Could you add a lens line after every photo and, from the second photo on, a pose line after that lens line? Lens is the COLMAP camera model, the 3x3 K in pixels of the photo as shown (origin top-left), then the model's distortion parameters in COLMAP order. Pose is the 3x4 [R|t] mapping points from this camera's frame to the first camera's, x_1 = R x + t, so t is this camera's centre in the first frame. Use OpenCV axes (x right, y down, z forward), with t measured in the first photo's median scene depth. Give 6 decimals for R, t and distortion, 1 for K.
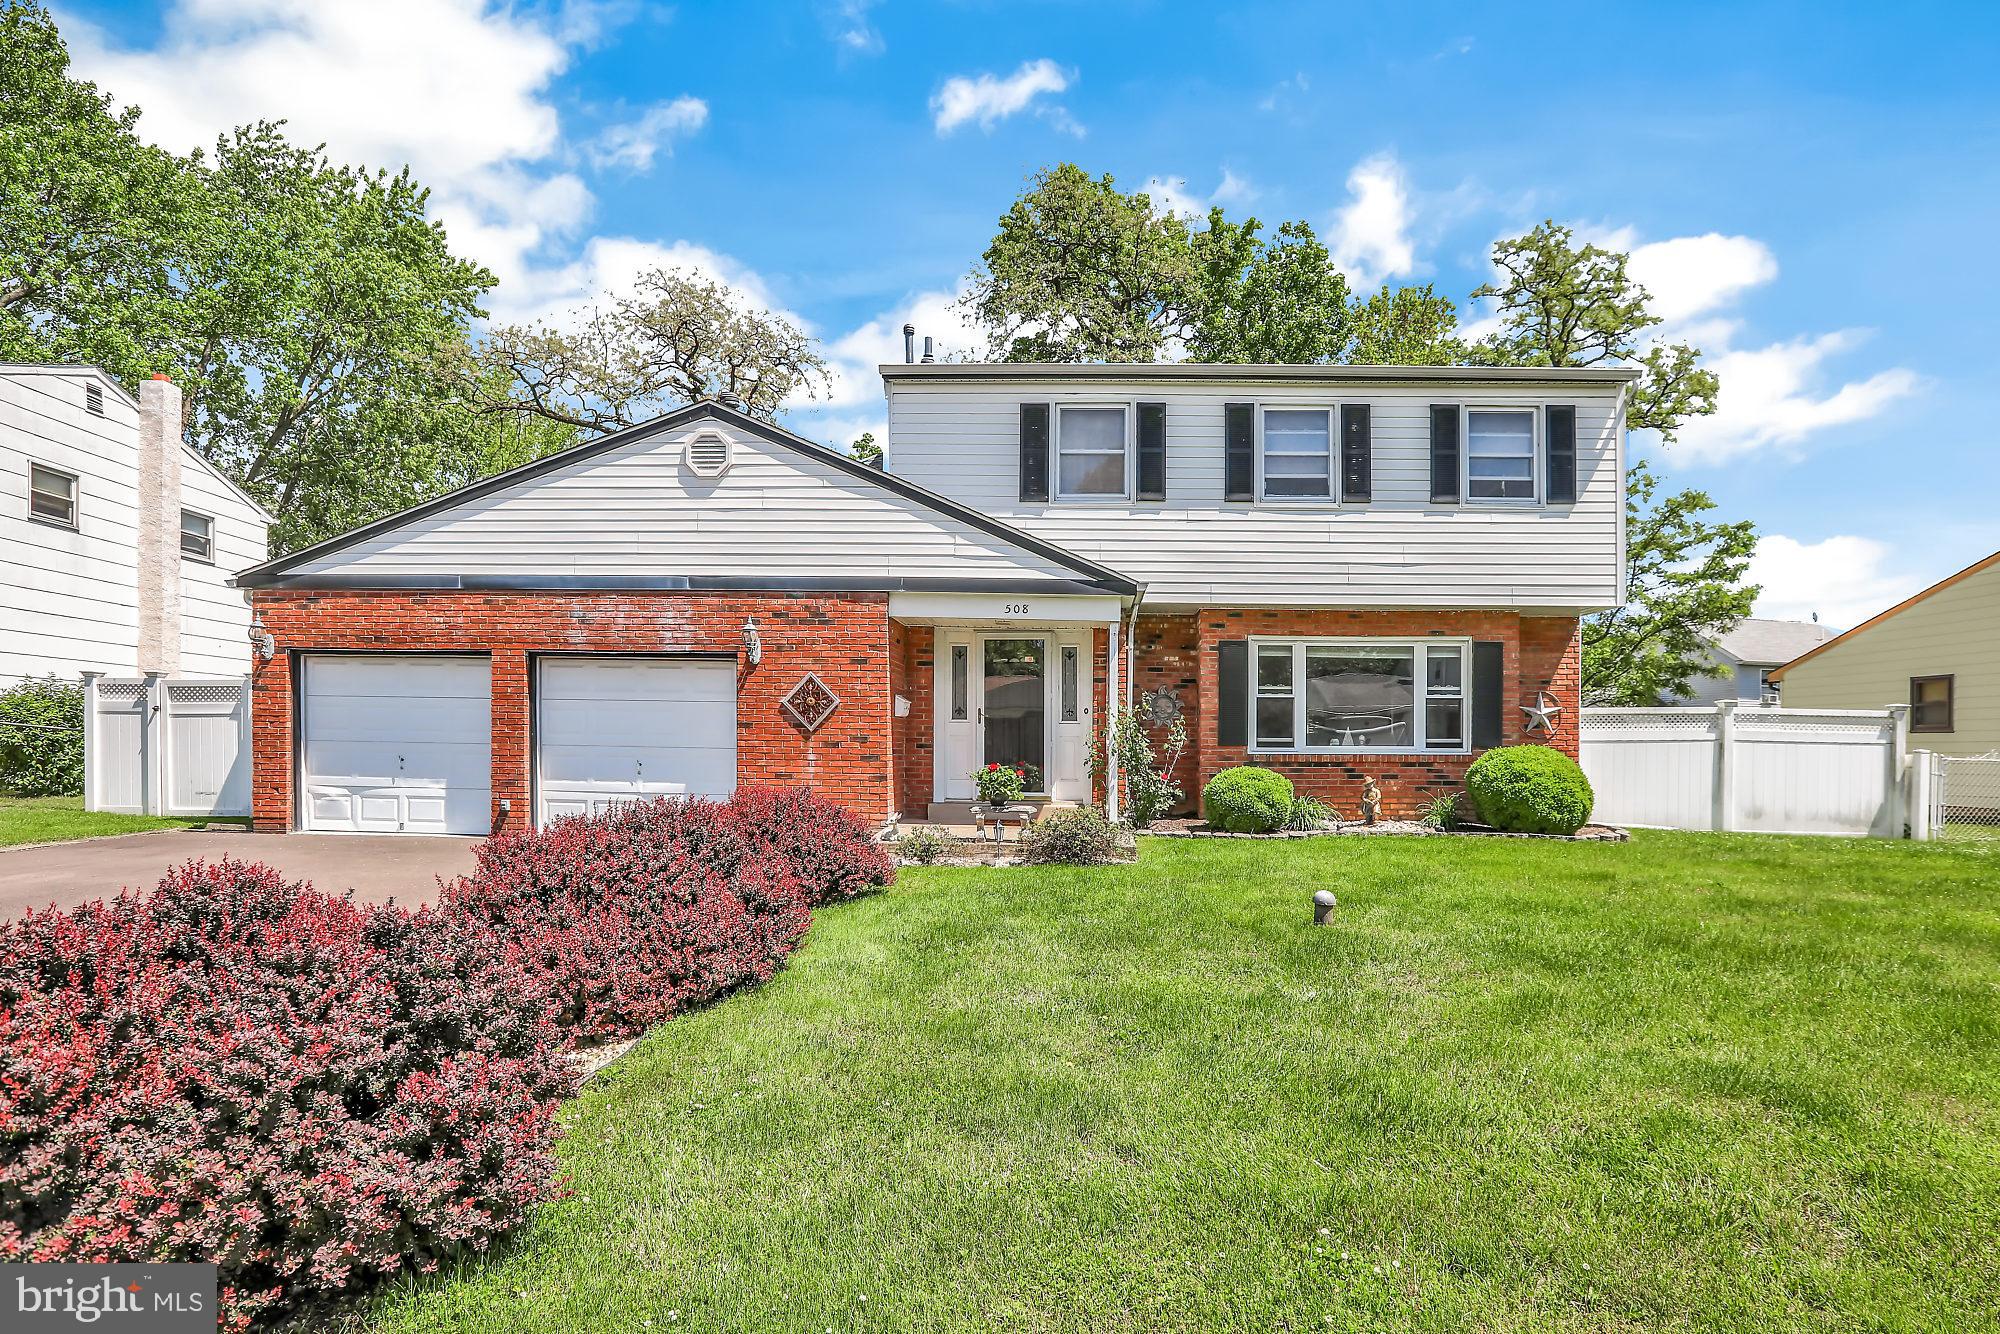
lens RADIAL K [[997.0, 0, 996.4], [0, 997.0, 744.6], [0, 0, 1]] dist [-0.002873, -0.000461]
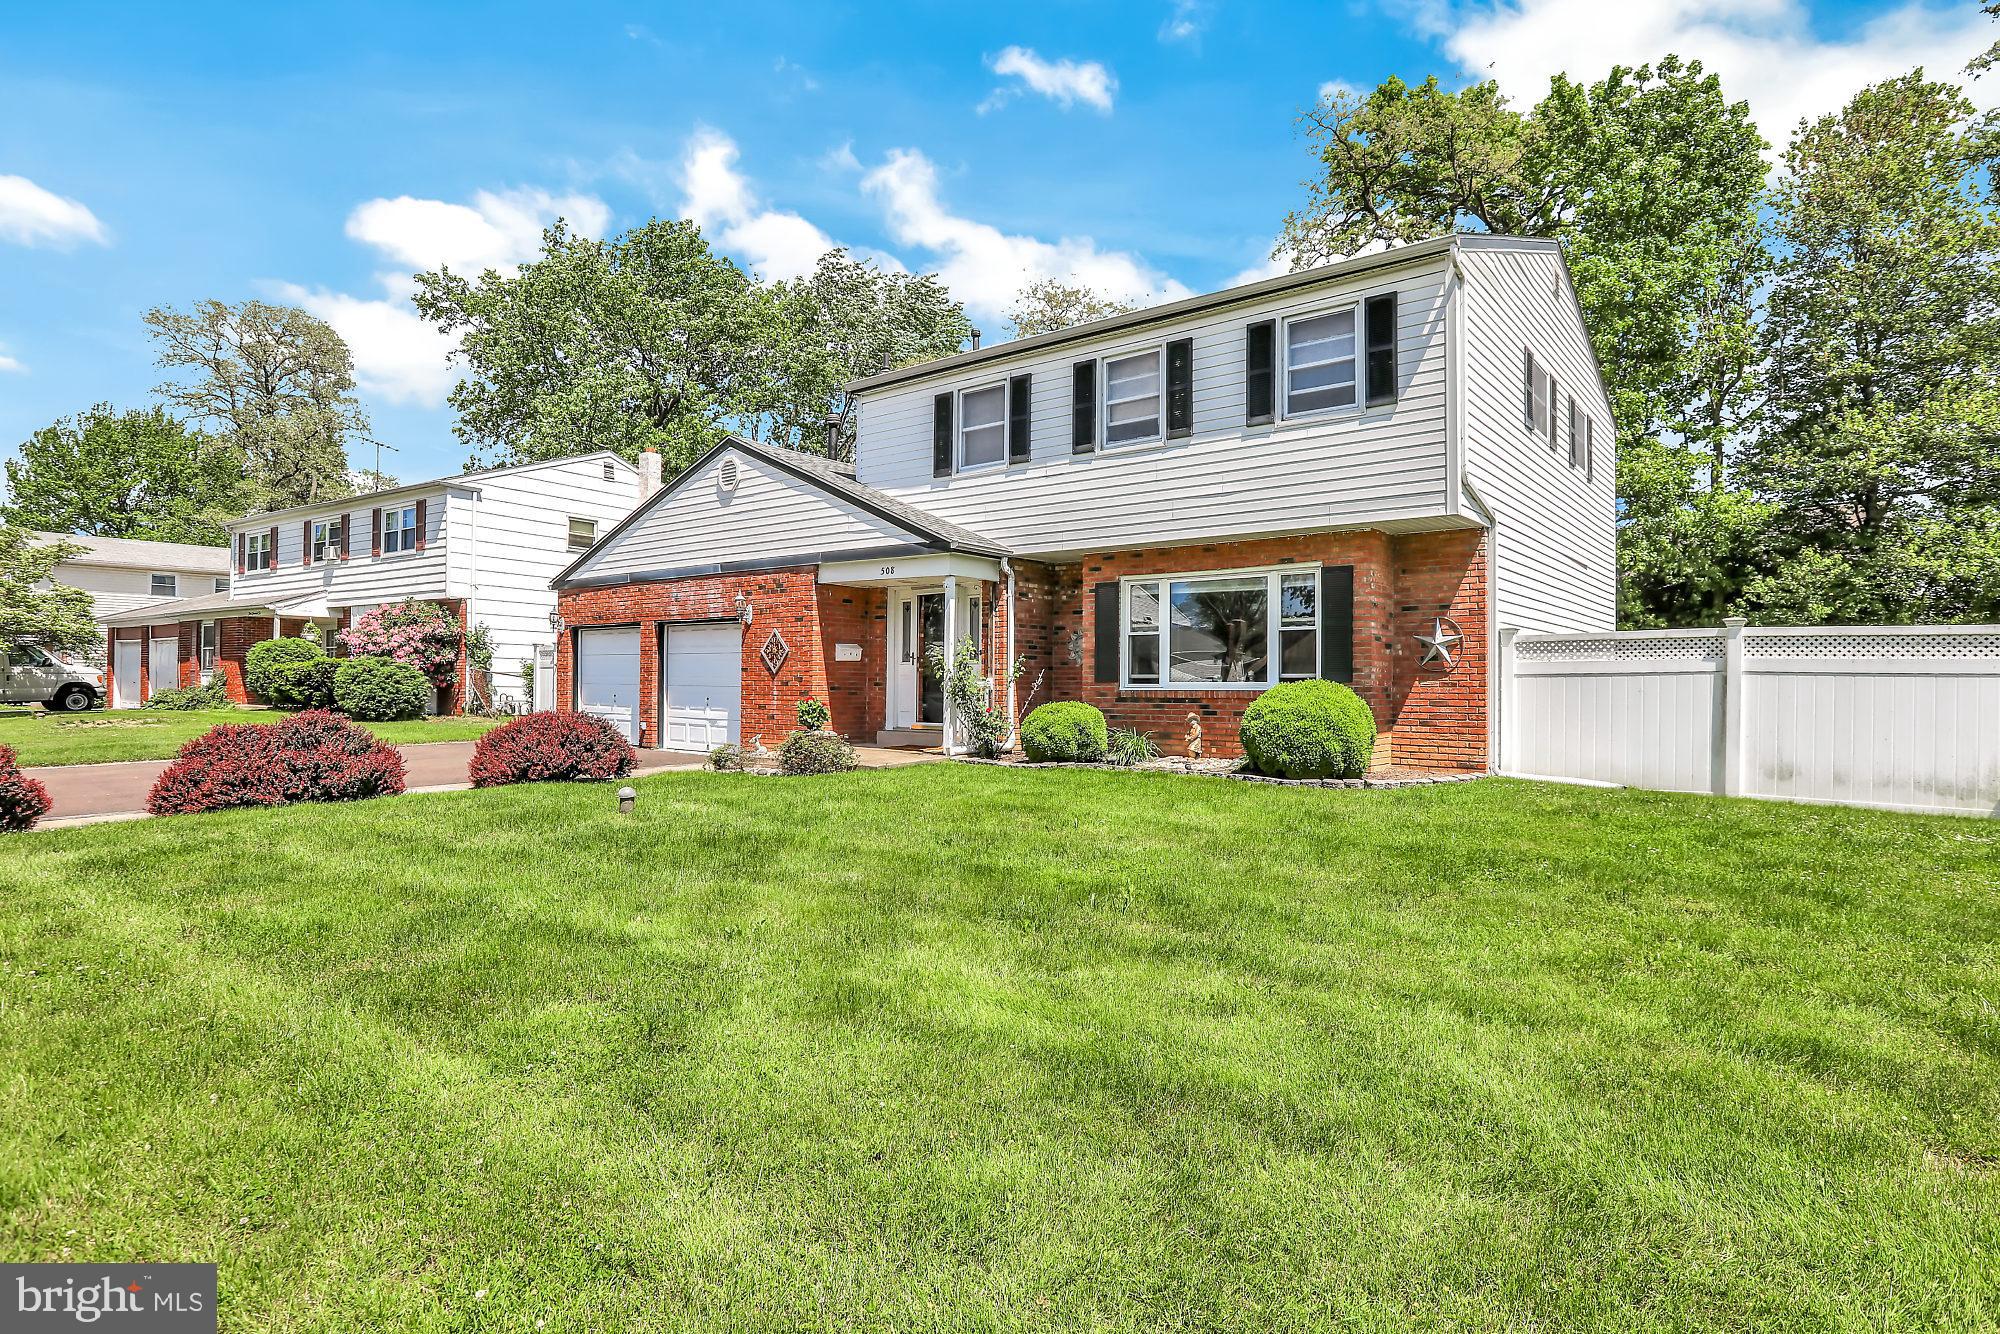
lens RADIAL K [[1012.1, 0, 1000.0], [0, 1012.1, 667.0], [0, 0, 1]] dist [-0.001377, -0.000032]
pose [[0.811270, -0.015522, -0.584465, 0.808136], [0.001568, 0.999702, -0.024373, 0.010854], [0.584669, 0.018857, 0.811053, 0.079548]]
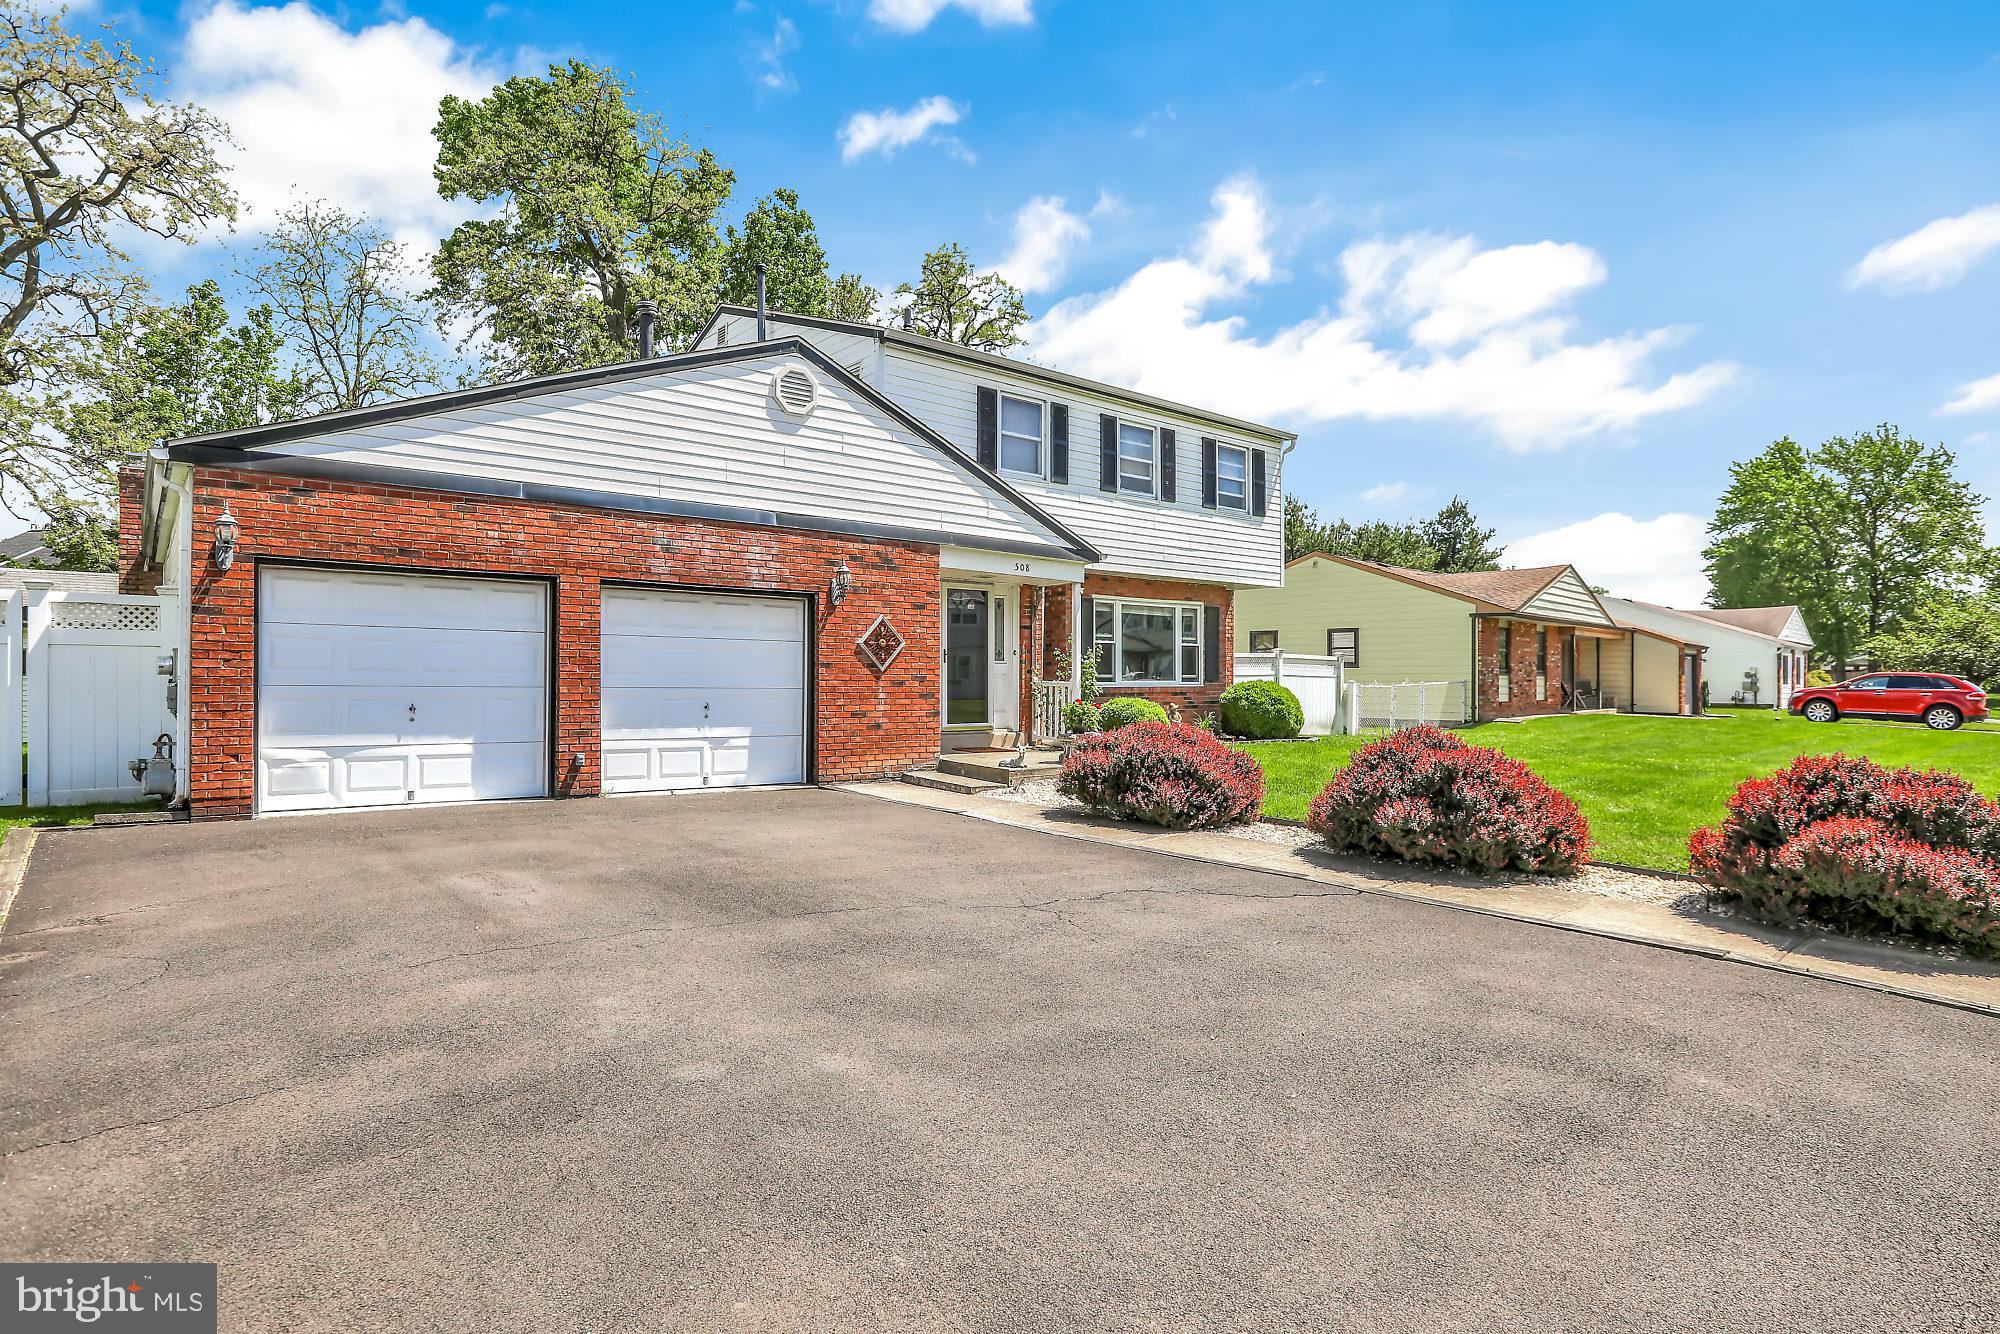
lens RADIAL K [[1166.5, 0, 1000.0], [0, 1166.5, 667.0], [0, 0, 1]] dist [0.003014, 0.000156]
pose [[0.710247, 0.000224, 0.703952, -0.922184], [0.005770, 0.999965, -0.006140, -0.009278], [-0.703929, 0.008422, 0.710221, 0.037575]]
